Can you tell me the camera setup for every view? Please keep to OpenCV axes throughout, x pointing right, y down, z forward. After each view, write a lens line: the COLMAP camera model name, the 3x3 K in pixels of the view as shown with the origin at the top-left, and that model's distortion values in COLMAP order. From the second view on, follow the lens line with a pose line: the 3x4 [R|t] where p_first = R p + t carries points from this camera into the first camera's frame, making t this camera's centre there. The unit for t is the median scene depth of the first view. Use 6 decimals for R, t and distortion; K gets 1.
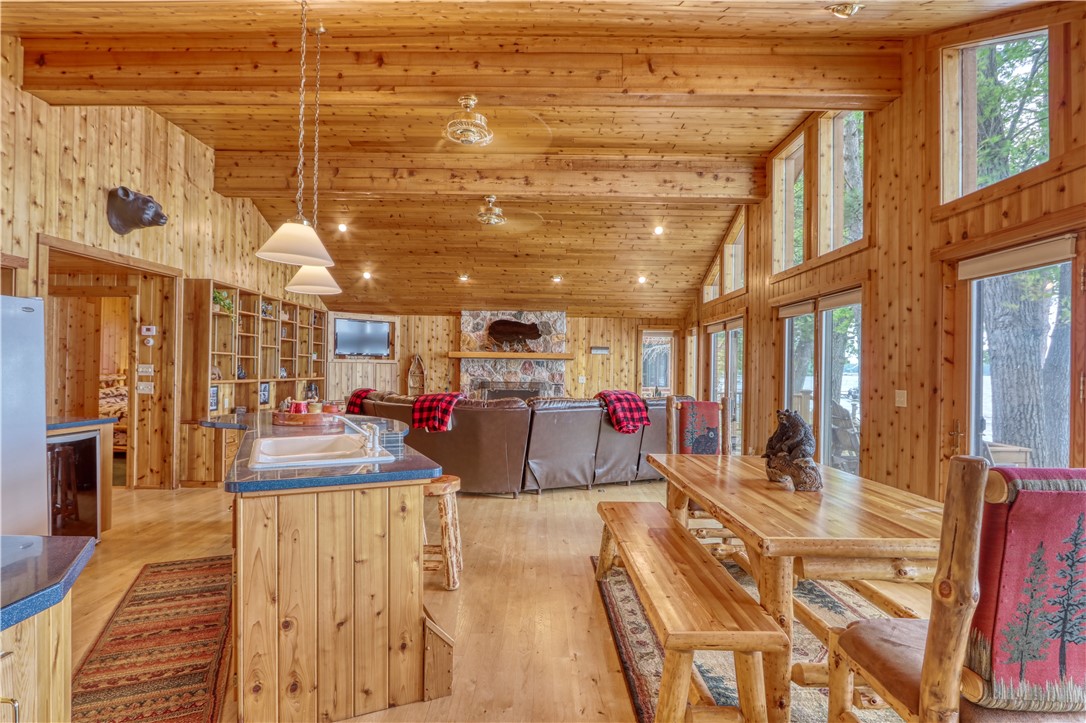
lens RADIAL K [[573.6, 0, 543.0], [0, 573.6, 361.5], [0, 0, 1]] dist [-0.002442, -0.000051]
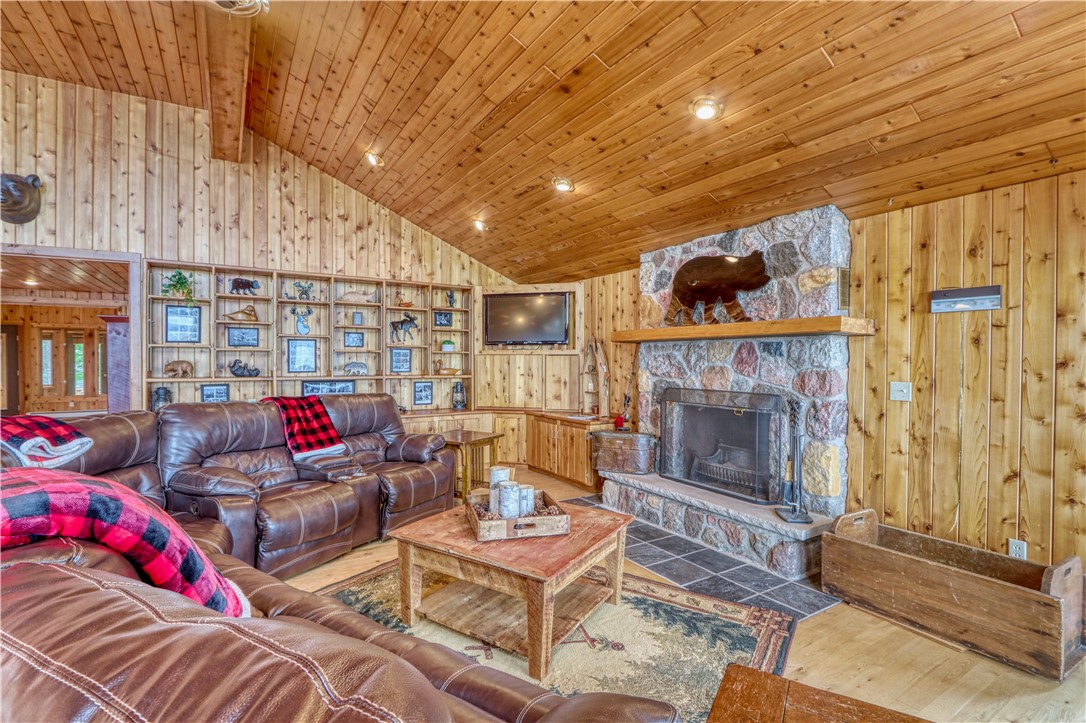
lens RADIAL K [[516.7, 0, 532.8], [0, 516.7, 364.1], [0, 0, 1]] dist [-0.003666, -0.000681]
pose [[0.514122, -0.004842, -0.857704, 0.338188], [0.015834, 0.999867, 0.003847, 0.016614], [0.857571, -0.015558, 0.514130, 1.008026]]
